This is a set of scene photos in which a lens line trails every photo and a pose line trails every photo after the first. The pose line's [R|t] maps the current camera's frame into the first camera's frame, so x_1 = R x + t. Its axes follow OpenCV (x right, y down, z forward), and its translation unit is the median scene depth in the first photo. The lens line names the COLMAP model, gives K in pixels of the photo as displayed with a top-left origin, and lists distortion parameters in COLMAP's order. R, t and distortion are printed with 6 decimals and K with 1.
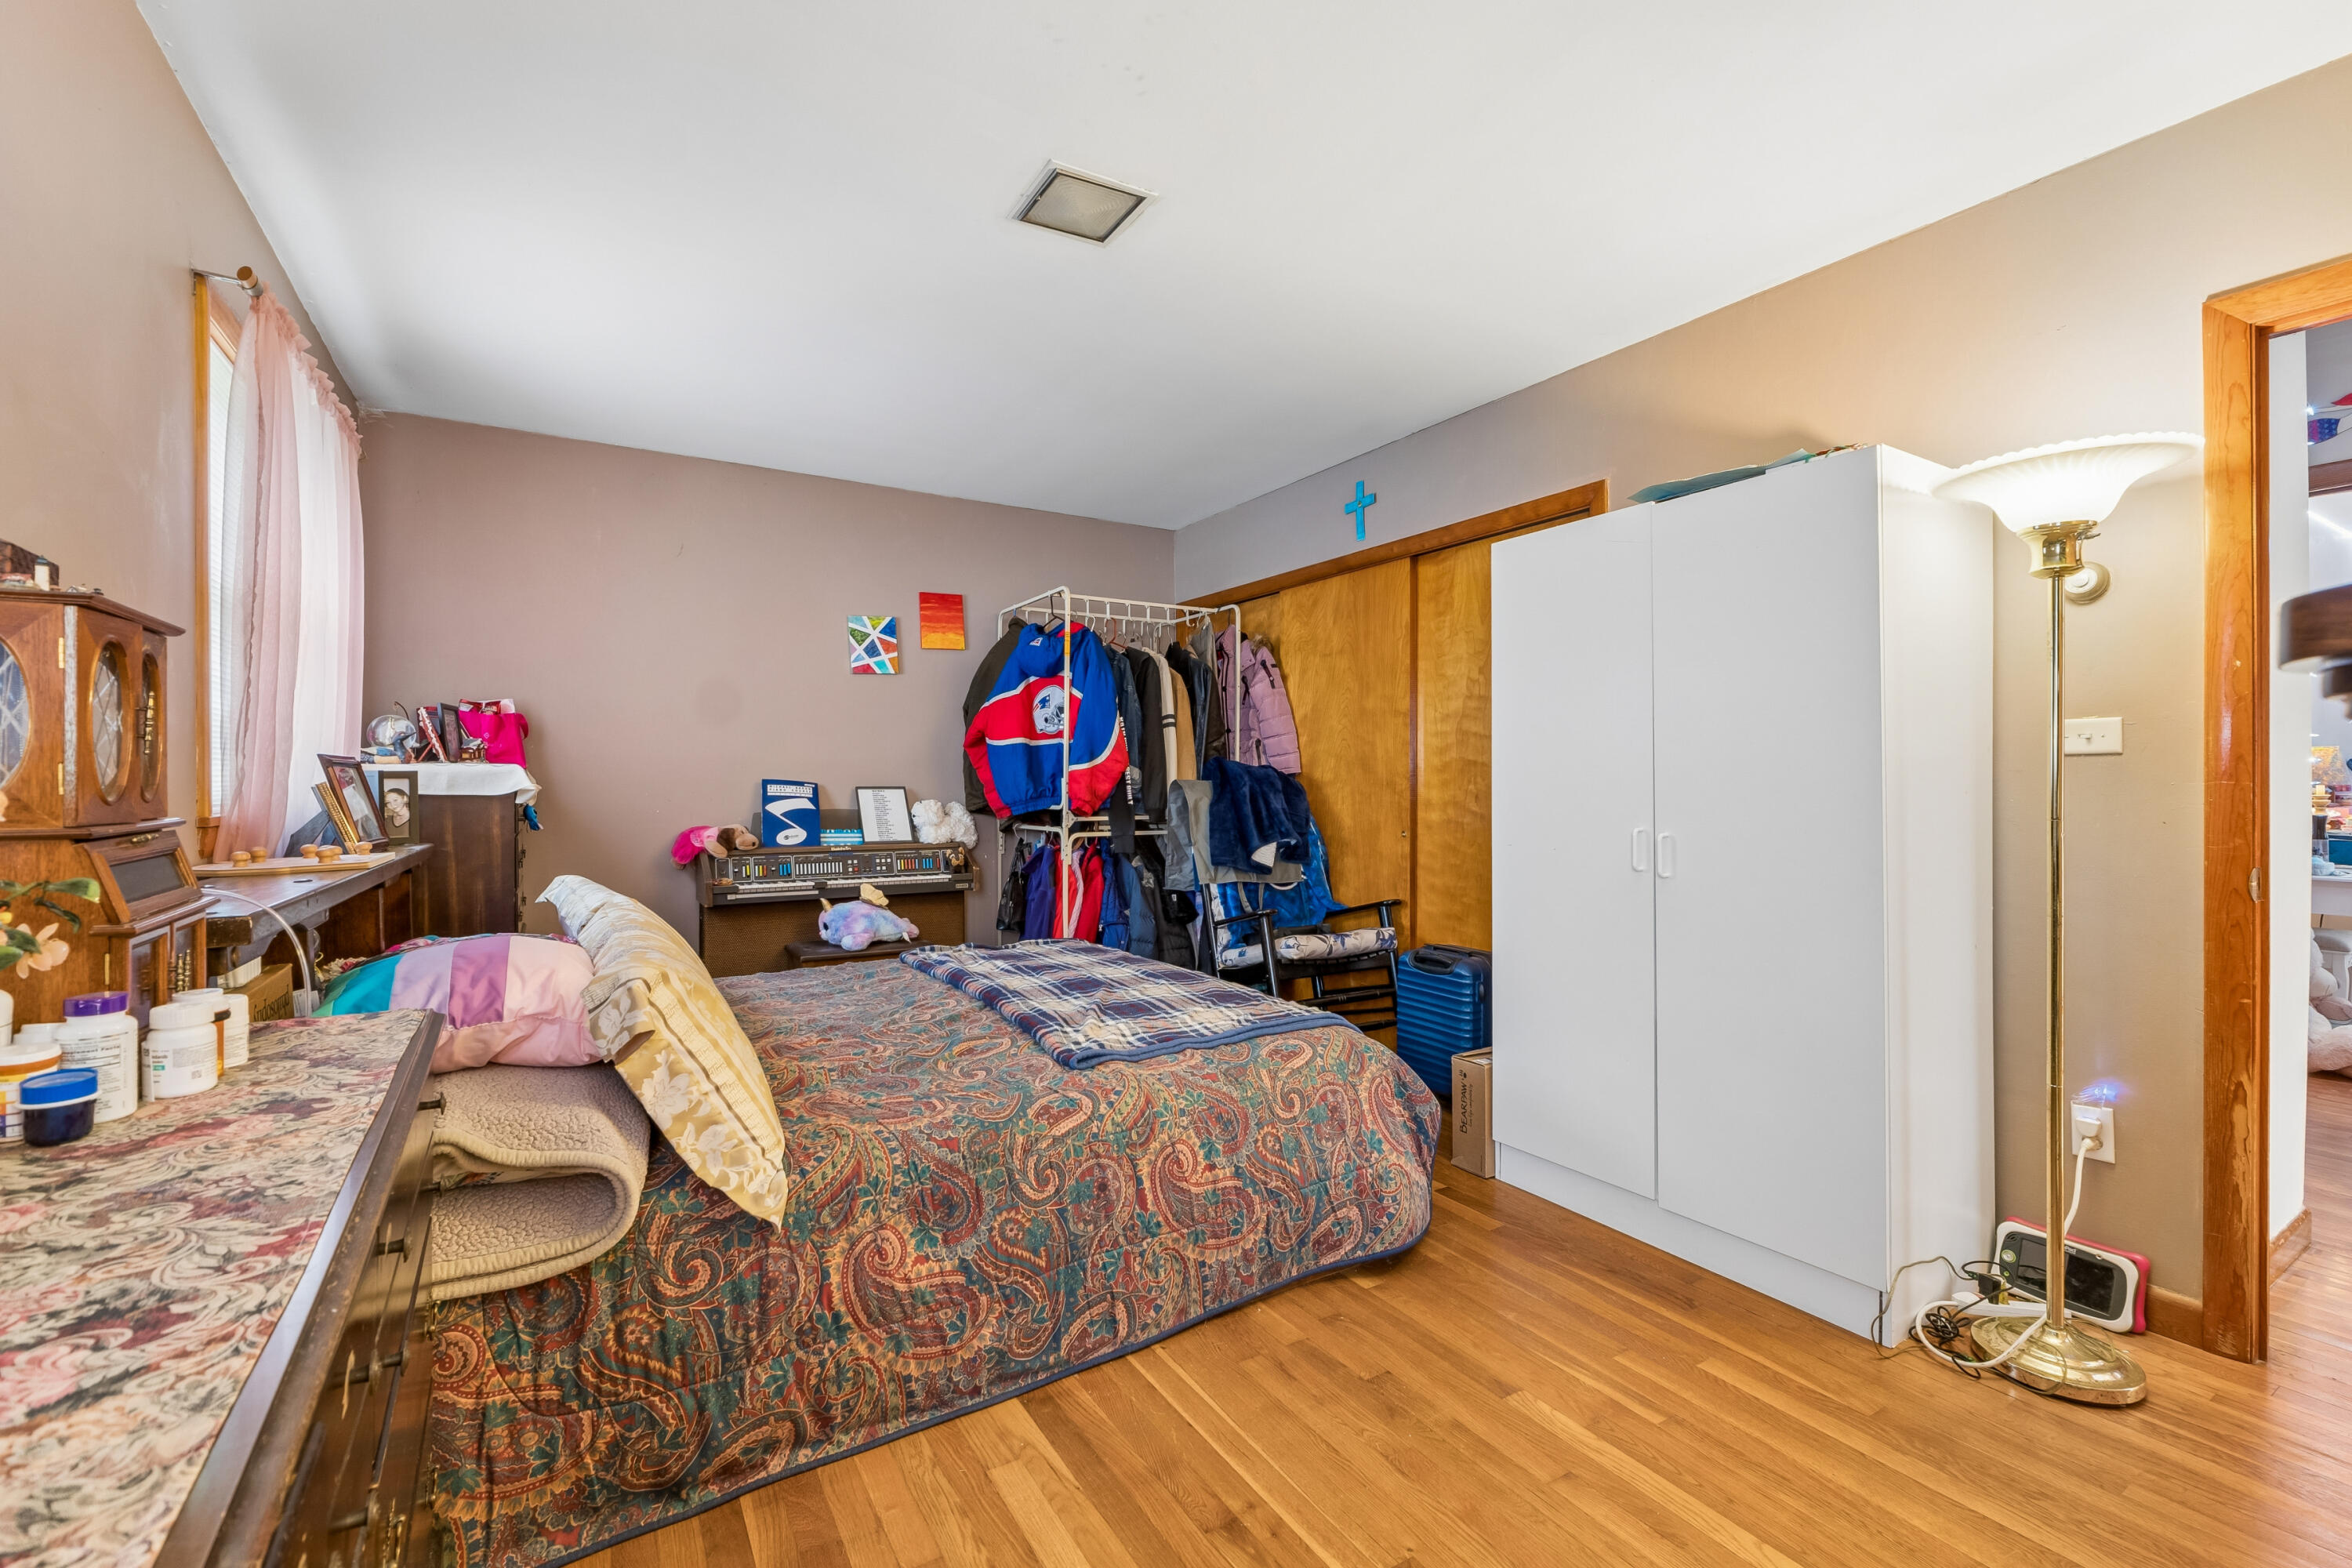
lens RADIAL K [[1010.6, 0, 1169.9], [0, 1010.6, 772.5], [0, 0, 1]] dist [-0.001592, -0.000105]
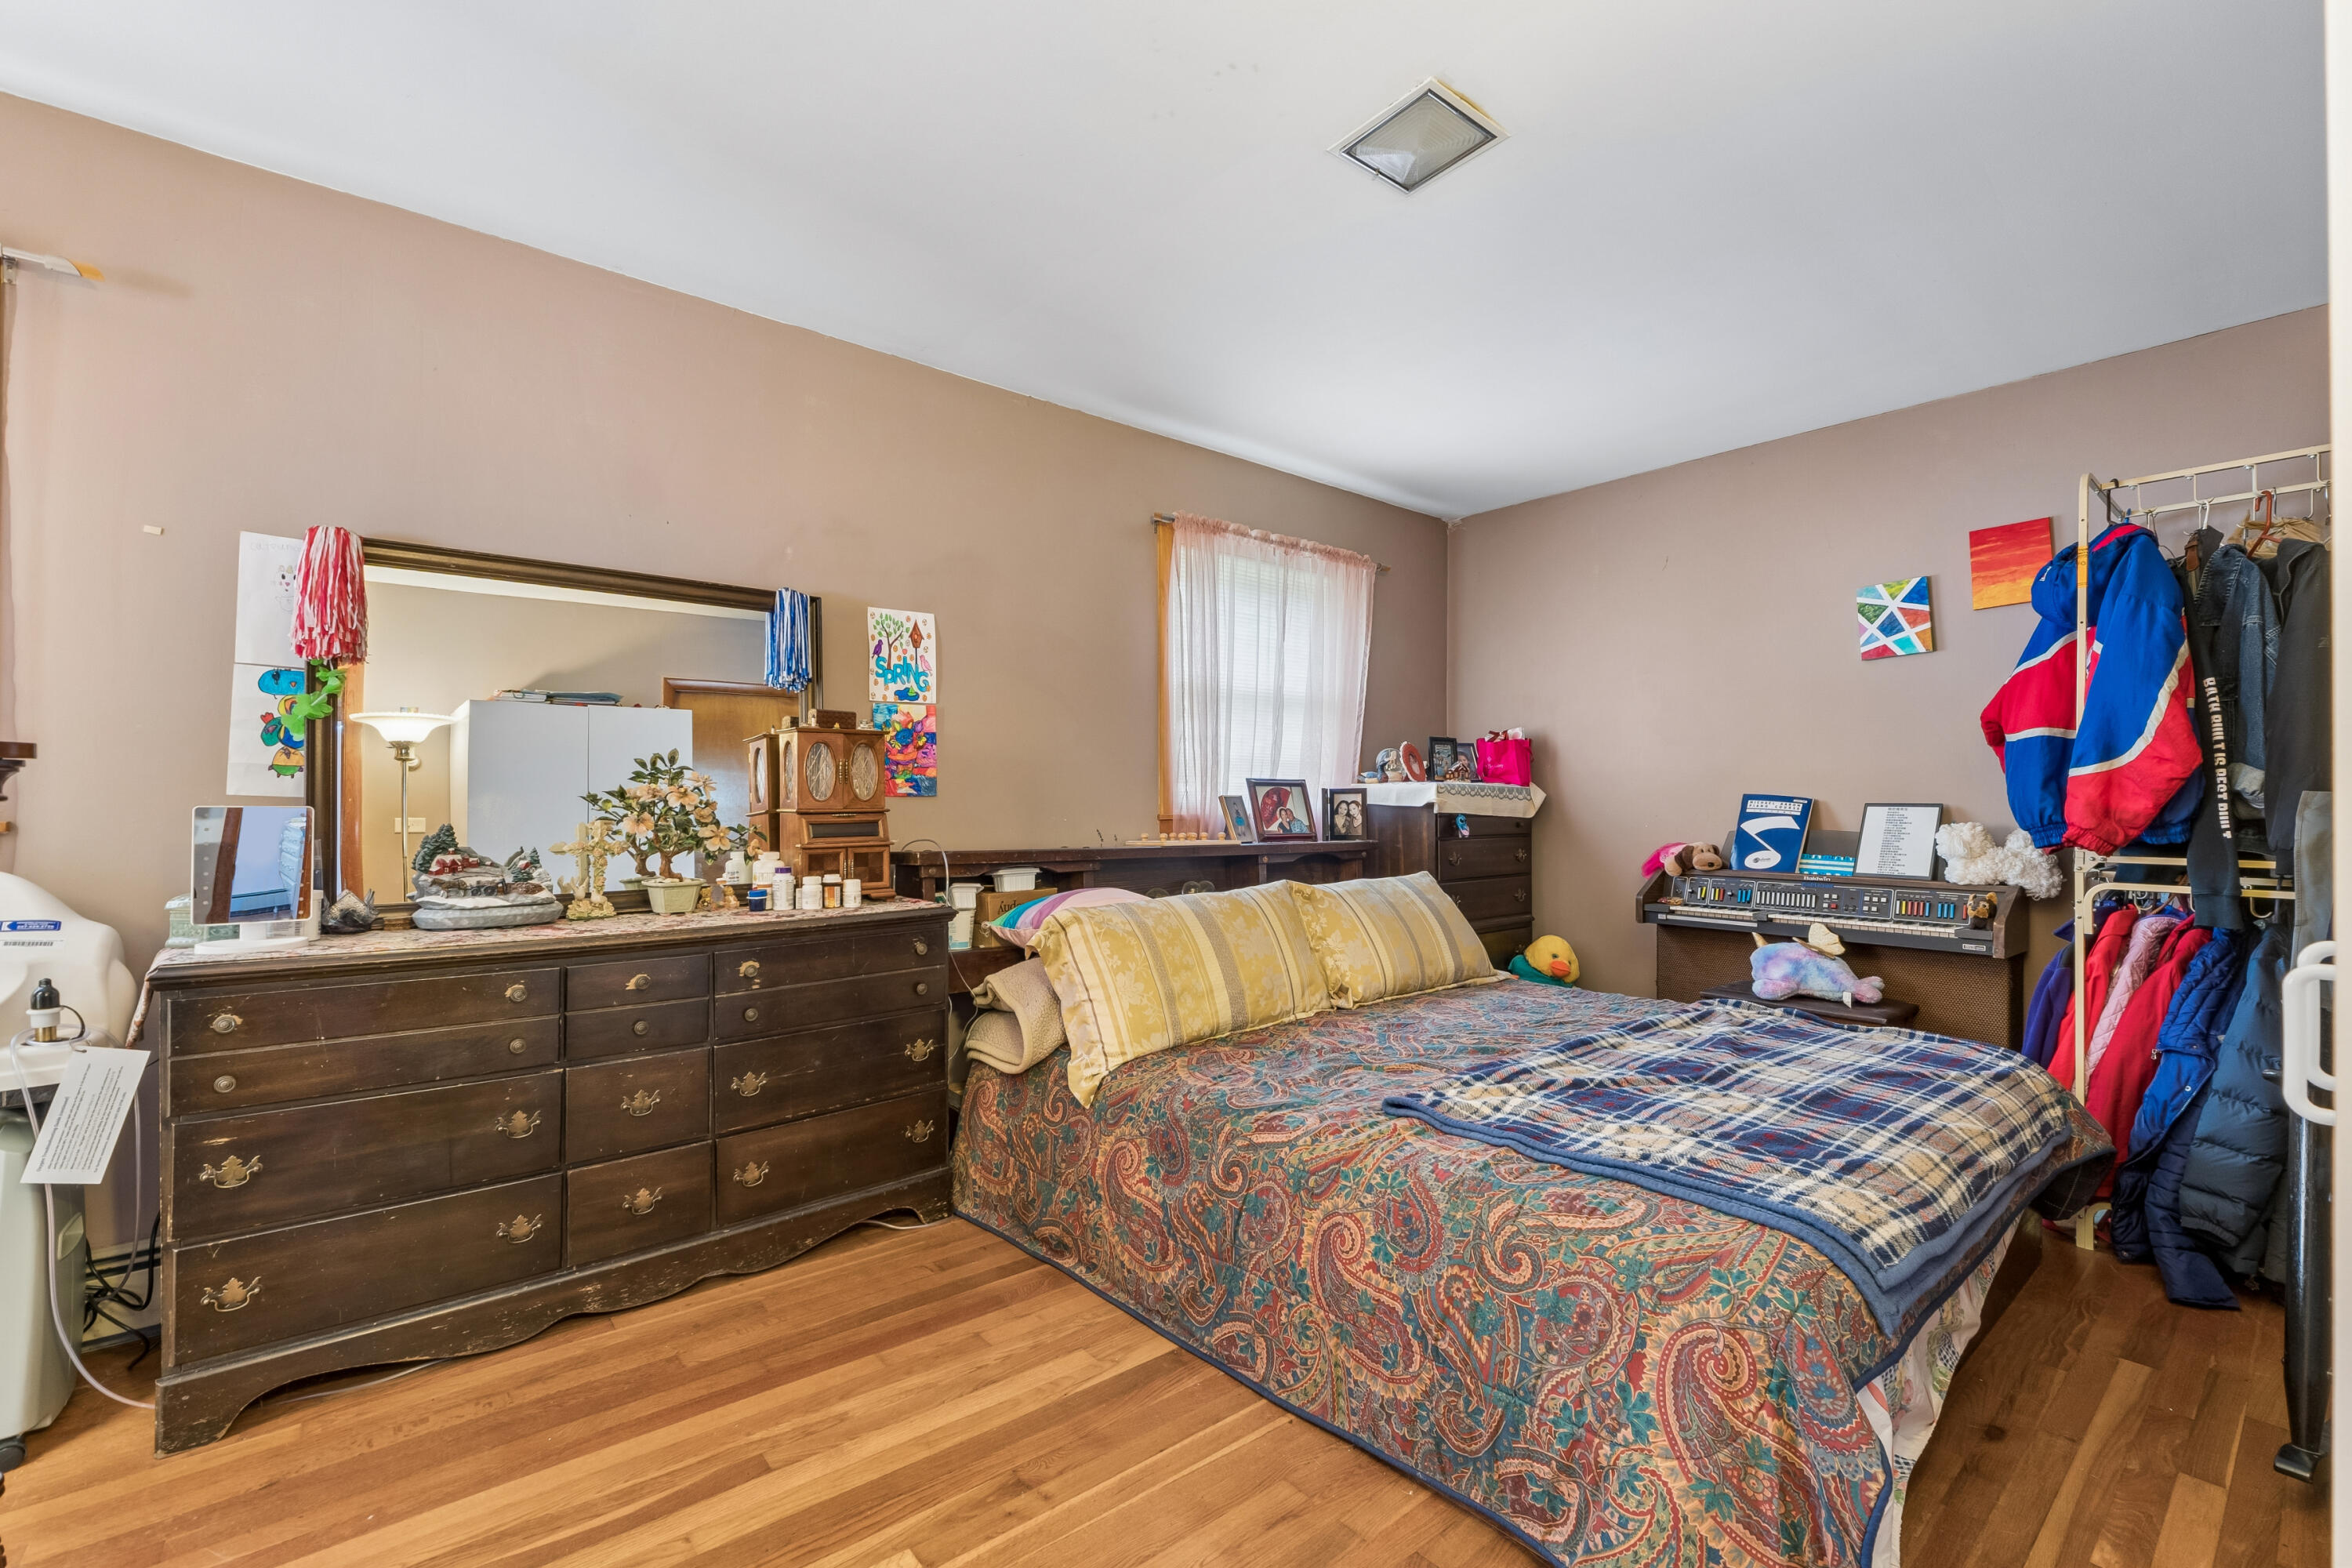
lens RADIAL K [[1010.6, 0, 1166.3], [0, 1010.6, 796.3], [0, 0, 1]] dist [-0.001592, -0.000105]
pose [[0.130683, -0.001775, -0.991423, 0.439577], [0.004848, 0.999988, -0.001152, 0.007441], [0.991412, -0.004656, 0.130690, 0.391885]]
